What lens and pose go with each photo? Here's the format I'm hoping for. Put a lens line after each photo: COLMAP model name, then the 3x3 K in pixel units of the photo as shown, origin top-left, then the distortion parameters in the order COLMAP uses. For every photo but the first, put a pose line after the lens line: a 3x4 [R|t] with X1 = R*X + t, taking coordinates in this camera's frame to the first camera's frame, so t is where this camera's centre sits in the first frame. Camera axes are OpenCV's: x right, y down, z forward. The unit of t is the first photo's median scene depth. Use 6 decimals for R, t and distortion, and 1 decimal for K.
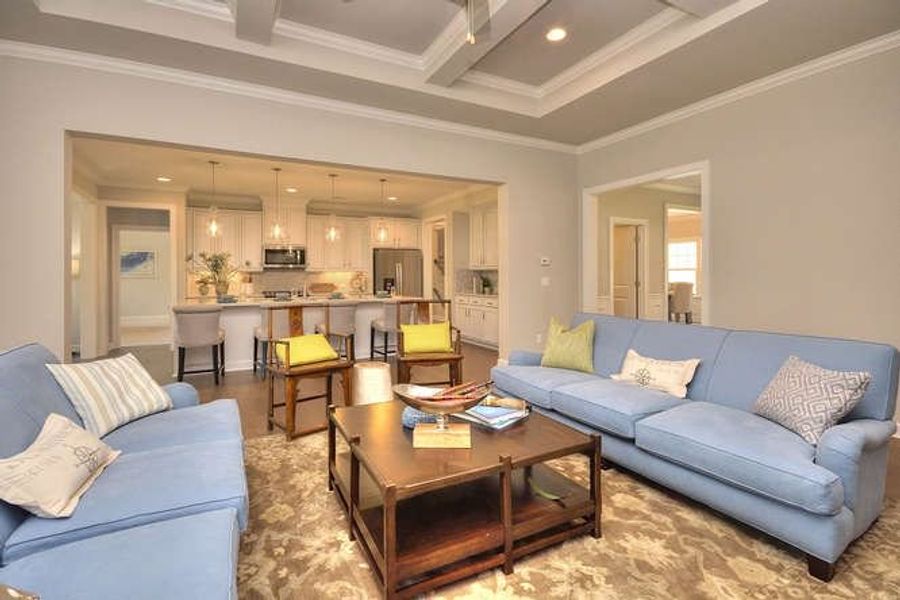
lens RADIAL K [[407.1, 0, 448.8], [0, 407.1, 271.5], [0, 0, 1]] dist [0.002323, 0.000311]
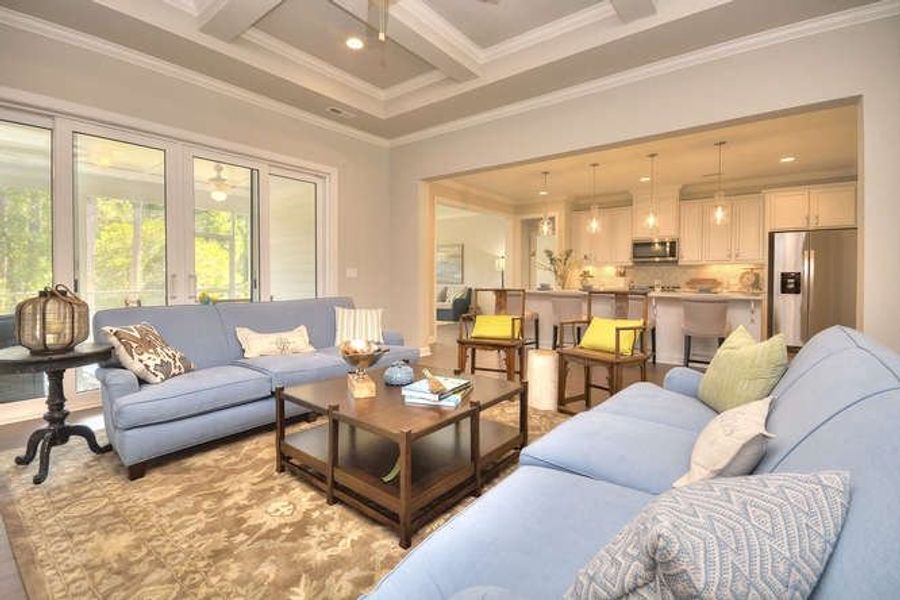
lens RADIAL K [[416.0, 0, 456.2], [0, 416.0, 273.7], [0, 0, 1]] dist [0.047715, 0.000099]
pose [[0.415504, 0.007909, -0.909557, 0.308720], [0.008689, 0.999882, 0.012664, 0.003316], [0.909550, -0.013165, 0.415387, 0.170320]]
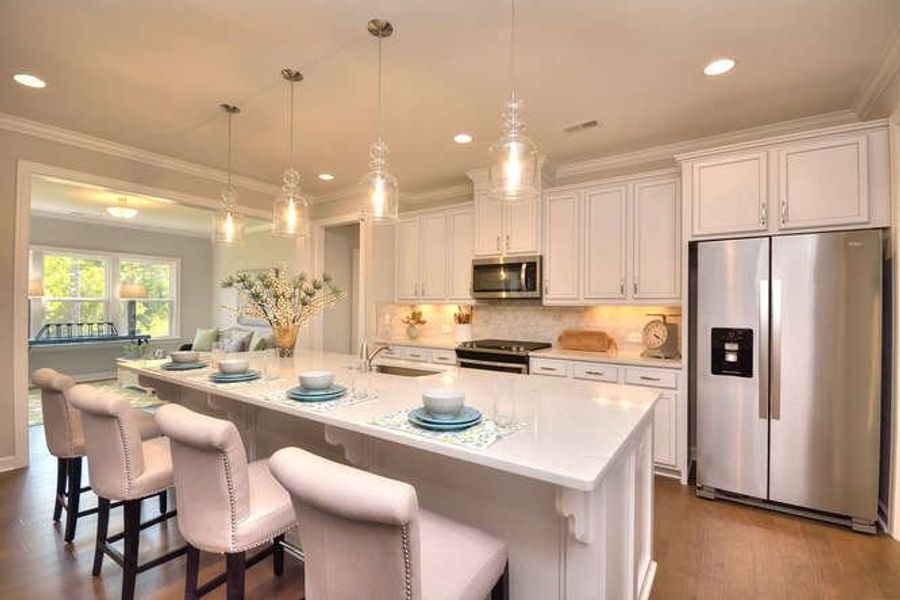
lens RADIAL K [[394.2, 0, 450.0], [0, 394.2, 300.0], [0, 0, 1]] dist [0.002069, 0.000170]
pose [[0.455508, -0.004427, -0.890220, 0.025016], [-0.005235, 0.999957, -0.007651, -0.002600], [0.890216, 0.008145, 0.455466, 0.715839]]
